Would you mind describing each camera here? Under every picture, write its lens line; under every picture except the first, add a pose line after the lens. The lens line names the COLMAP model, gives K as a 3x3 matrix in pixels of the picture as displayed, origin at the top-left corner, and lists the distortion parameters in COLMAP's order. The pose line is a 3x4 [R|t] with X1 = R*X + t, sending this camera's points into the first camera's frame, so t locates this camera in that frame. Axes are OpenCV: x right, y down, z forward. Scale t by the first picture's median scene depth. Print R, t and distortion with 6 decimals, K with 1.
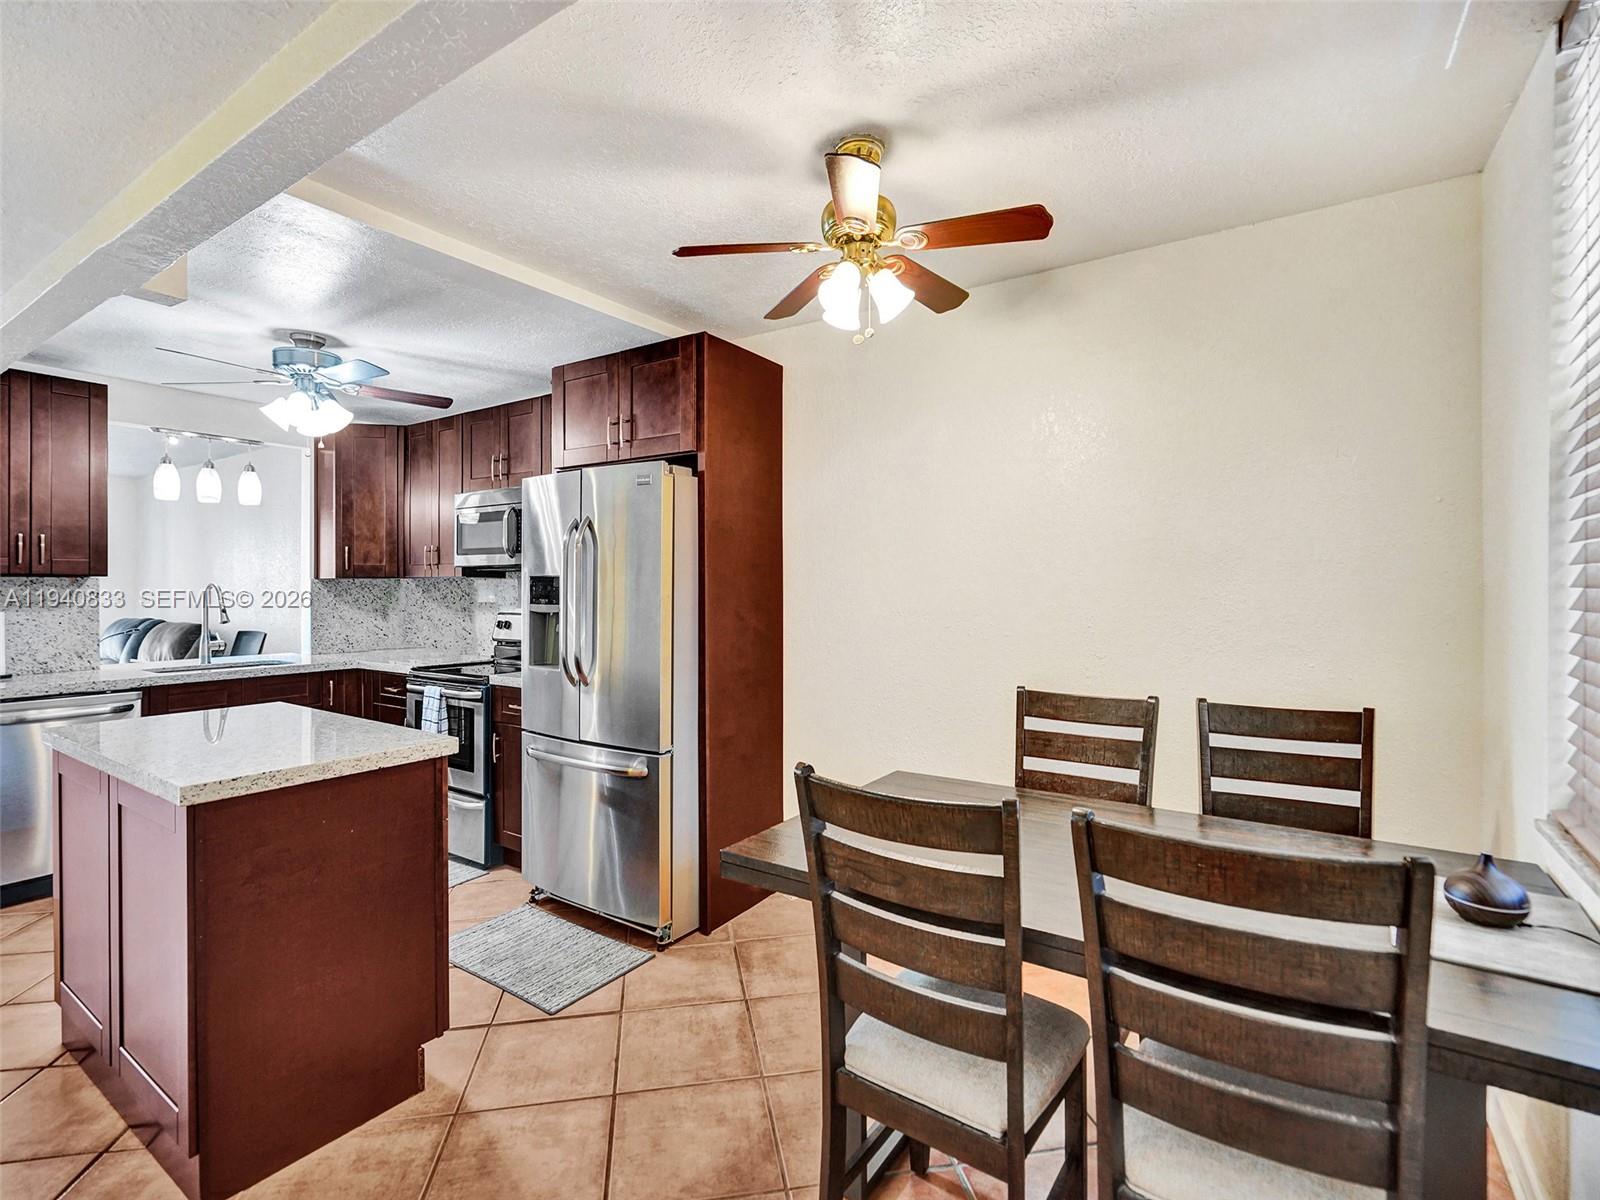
lens RADIAL K [[760.0, 0, 807.9], [0, 760.0, 594.0], [0, 0, 1]] dist [-0.015494, 0.006335]
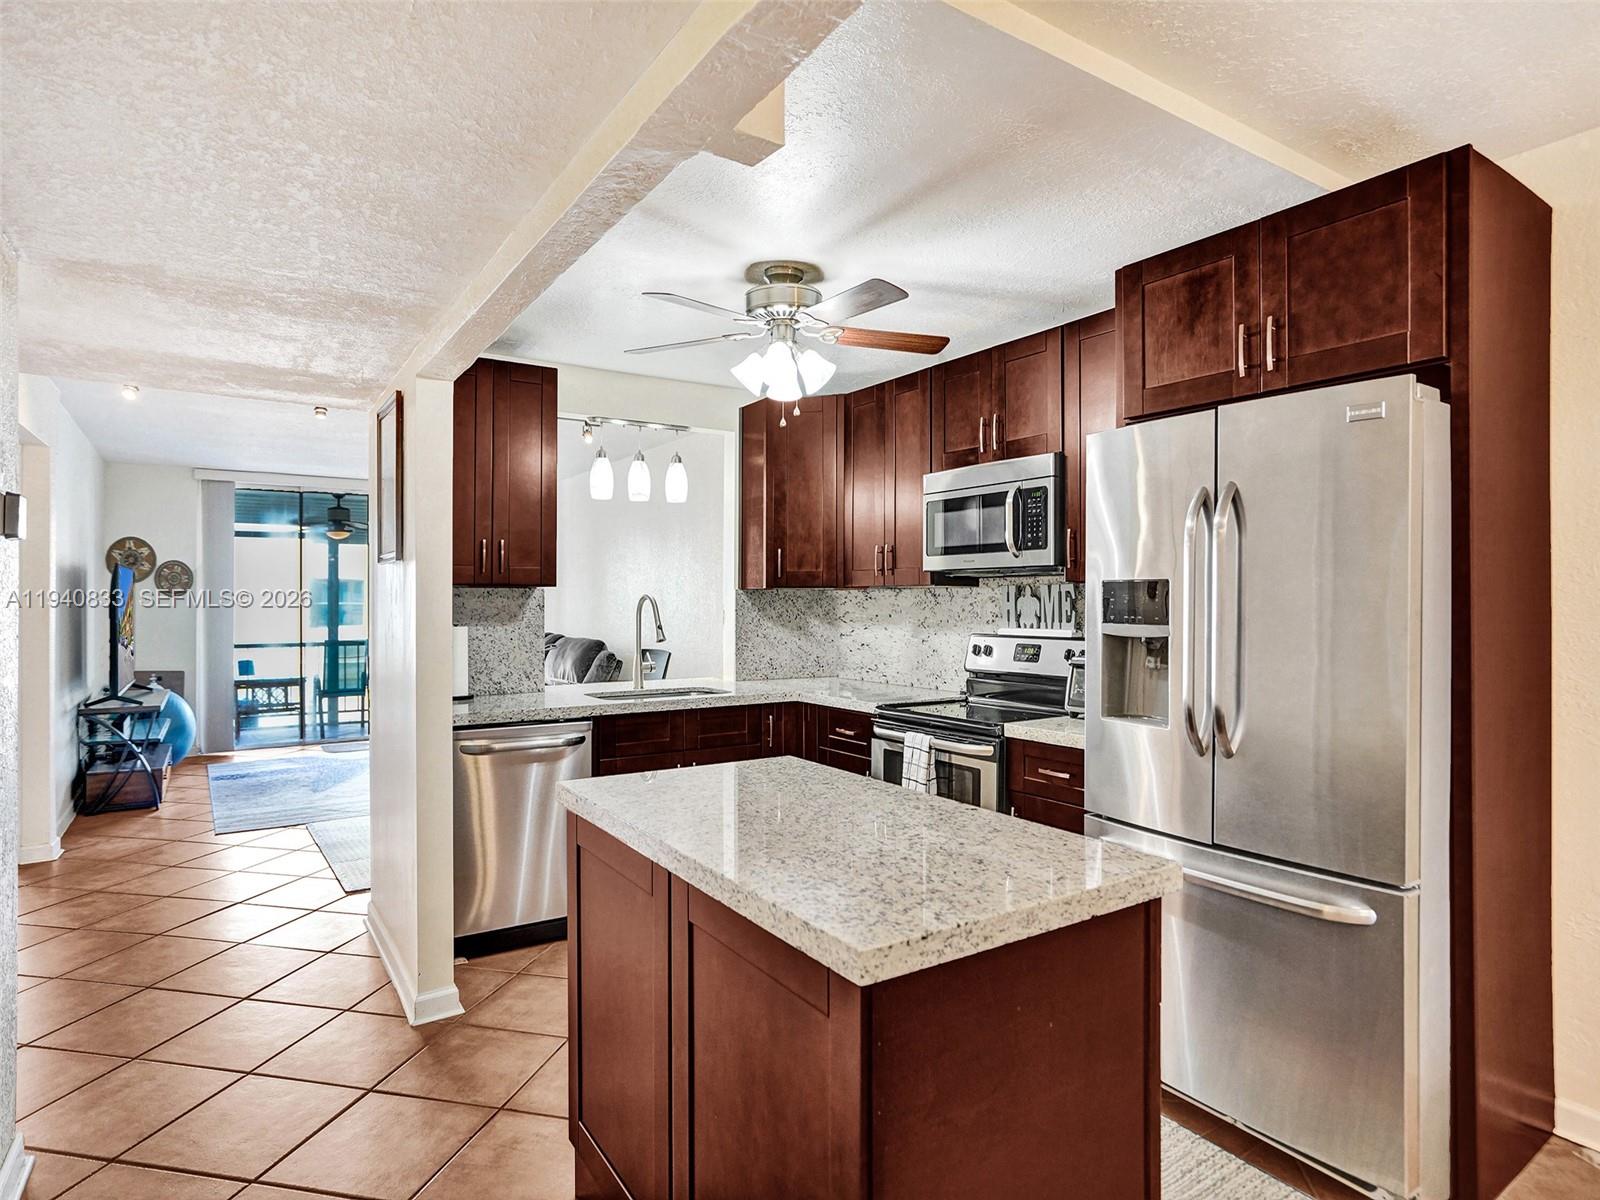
lens RADIAL K [[891.1, 0, 797.3], [0, 891.1, 603.6], [0, 0, 1]] dist [-0.029580, -0.000031]
pose [[0.919208, 0.001048, -0.393772, -0.265298], [-0.003963, 0.999970, -0.006591, 0.002027], [0.393753, 0.007619, 0.919185, 0.162382]]
